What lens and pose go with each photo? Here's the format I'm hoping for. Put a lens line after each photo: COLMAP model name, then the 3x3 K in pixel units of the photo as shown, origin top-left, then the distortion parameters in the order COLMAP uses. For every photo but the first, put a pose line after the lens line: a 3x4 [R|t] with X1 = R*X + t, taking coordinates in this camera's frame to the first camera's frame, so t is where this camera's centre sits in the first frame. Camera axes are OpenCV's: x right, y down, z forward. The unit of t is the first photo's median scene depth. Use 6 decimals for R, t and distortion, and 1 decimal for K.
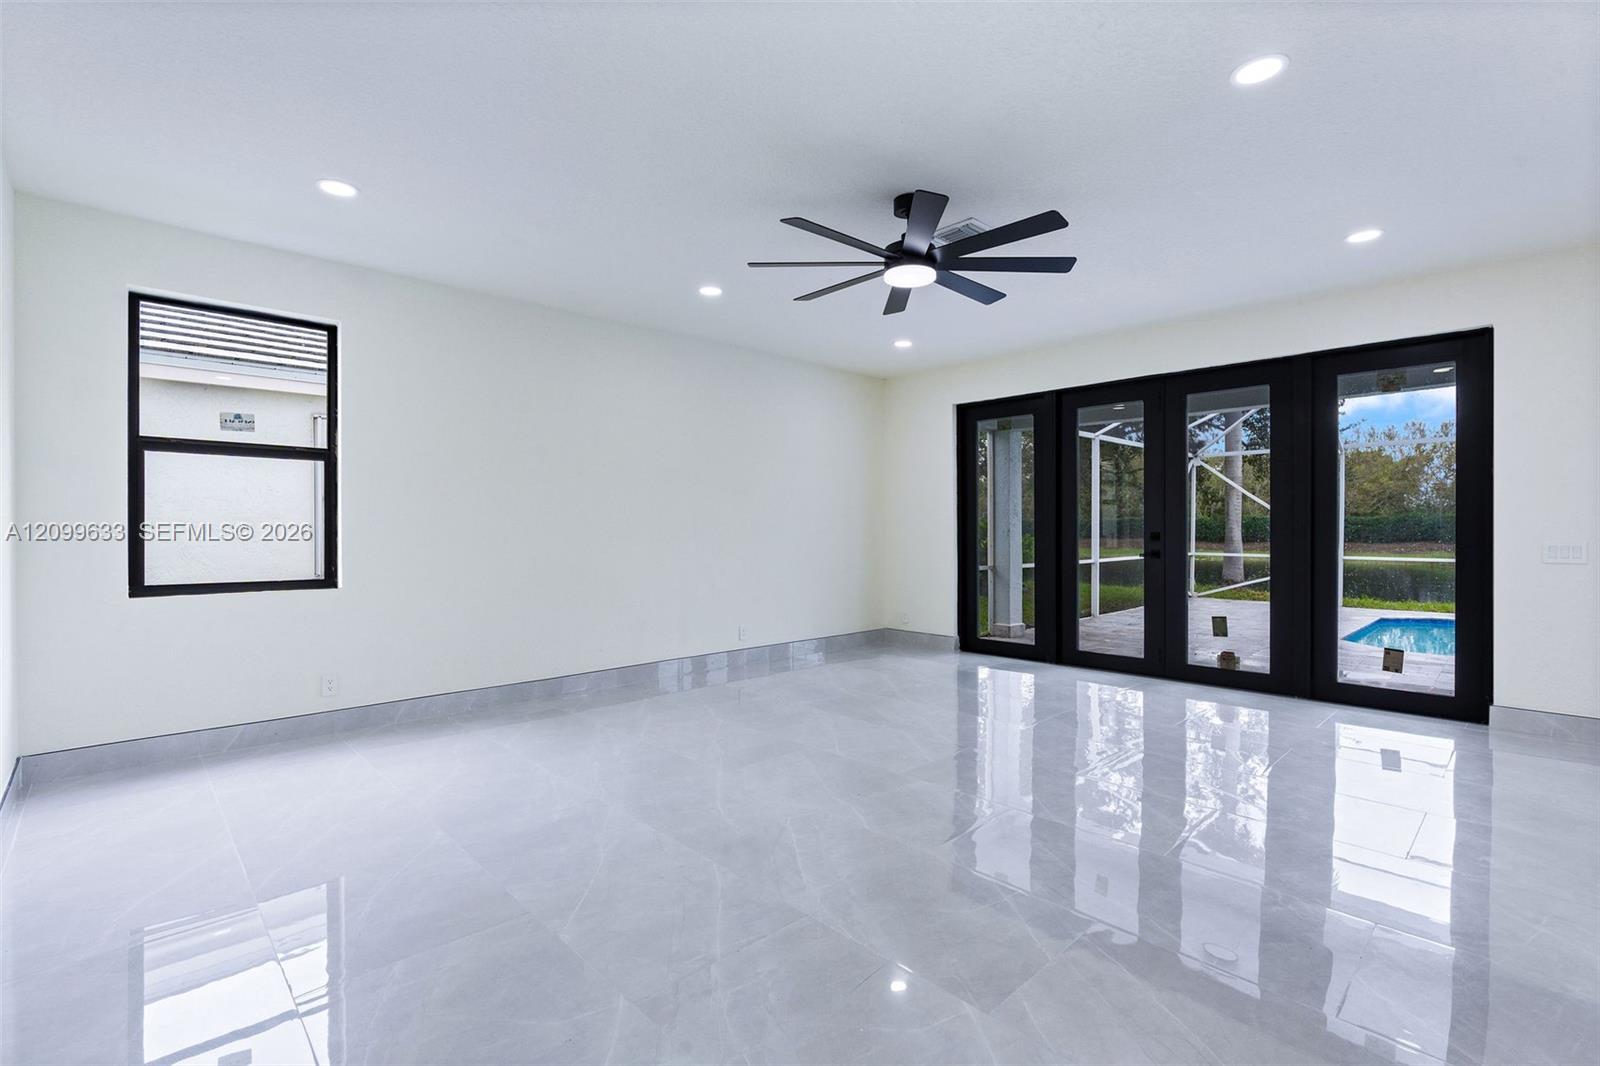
lens RADIAL K [[717.3, 0, 795.6], [0, 717.3, 531.9], [0, 0, 1]] dist [-0.007715, 0.000307]
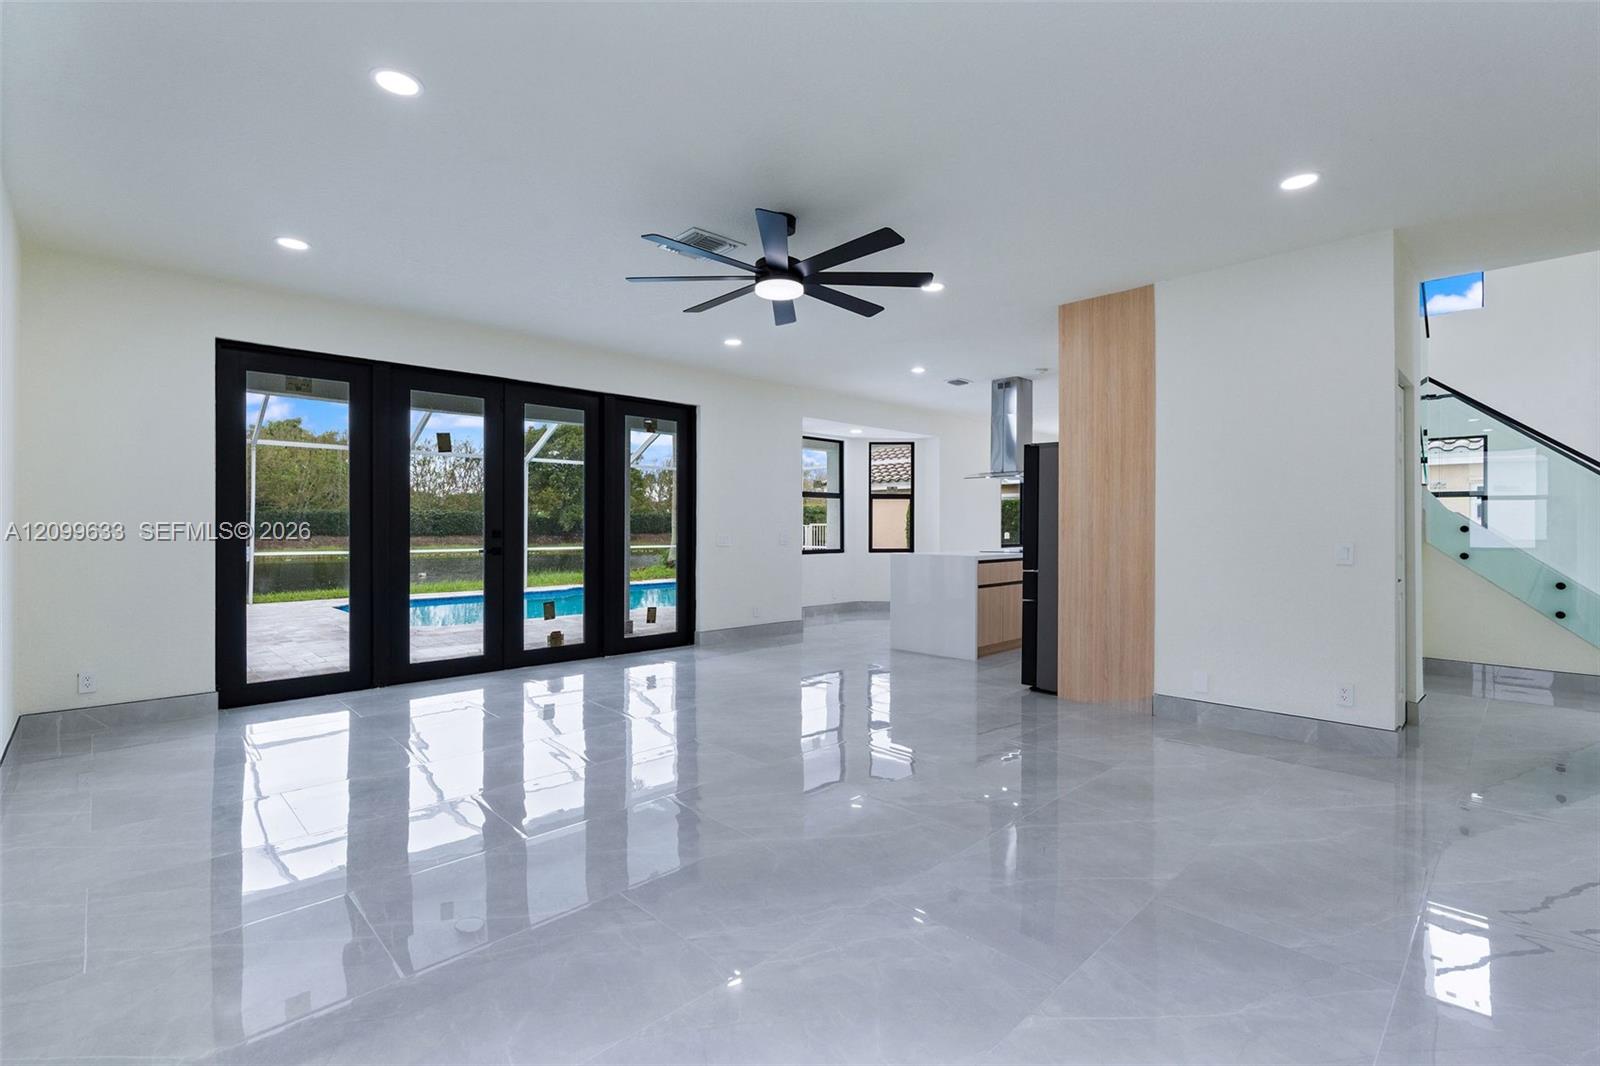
lens RADIAL K [[717.3, 0, 795.6], [0, 717.3, 531.9], [0, 0, 1]] dist [-0.007715, 0.000307]
pose [[-0.001691, -0.009012, 0.999958, -0.624172], [0.002395, 0.999956, 0.009016, -0.005364], [-0.999996, 0.002410, -0.001669, 0.677017]]
